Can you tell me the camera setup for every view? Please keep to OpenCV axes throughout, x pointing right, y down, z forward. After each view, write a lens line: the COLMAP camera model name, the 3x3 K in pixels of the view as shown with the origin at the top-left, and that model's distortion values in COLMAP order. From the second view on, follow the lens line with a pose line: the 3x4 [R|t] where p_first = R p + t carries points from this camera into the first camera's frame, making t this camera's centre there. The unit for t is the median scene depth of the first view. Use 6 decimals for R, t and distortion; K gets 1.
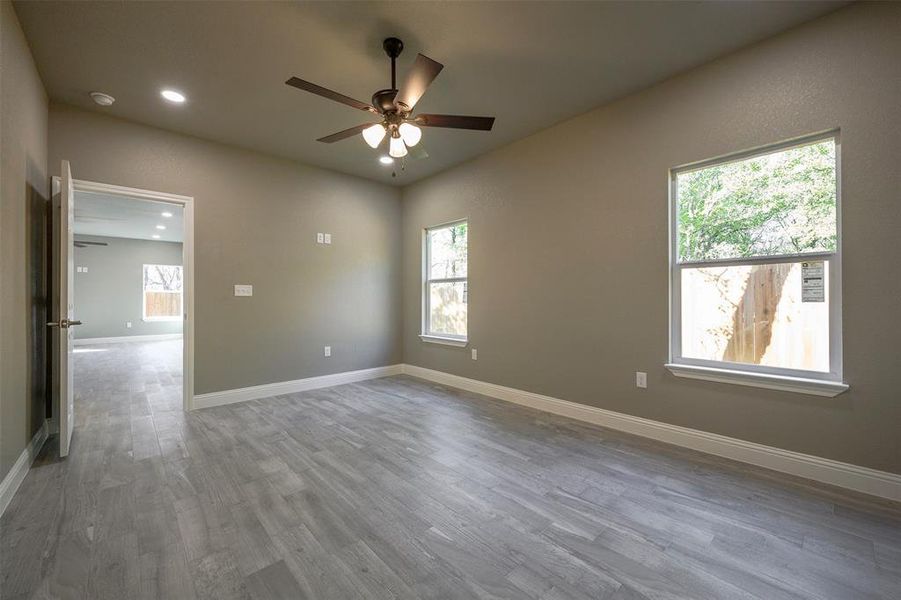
lens RADIAL K [[357.7, 0, 451.6], [0, 357.7, 305.1], [0, 0, 1]] dist [0.002054, -0.000156]
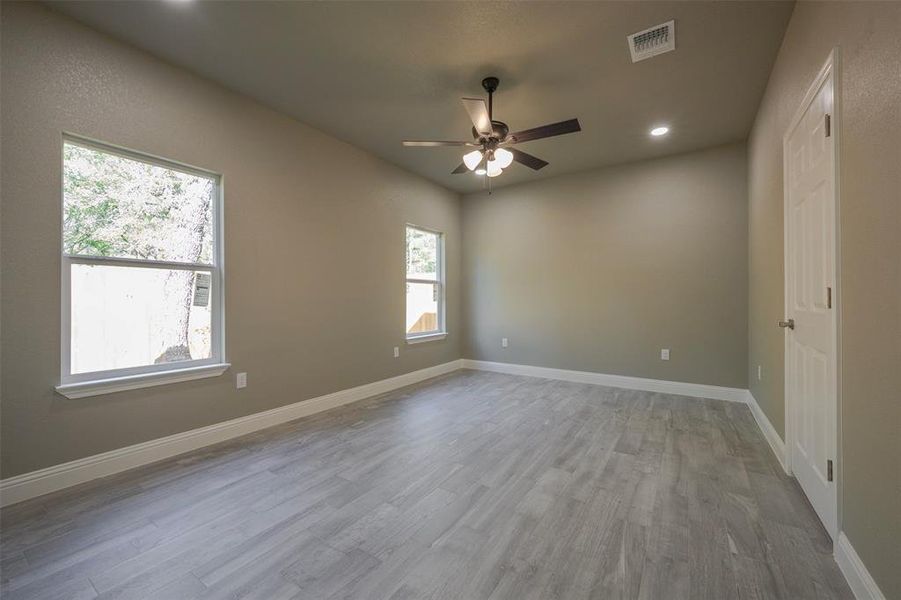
lens RADIAL K [[357.7, 0, 450.6], [0, 357.7, 296.2], [0, 0, 1]] dist [0.002054, -0.000156]
pose [[-0.242180, 0.016458, 0.970092, -1.083688], [0.017846, 0.999763, -0.012507, -0.010333], [-0.970067, 0.014283, -0.242416, 1.197533]]
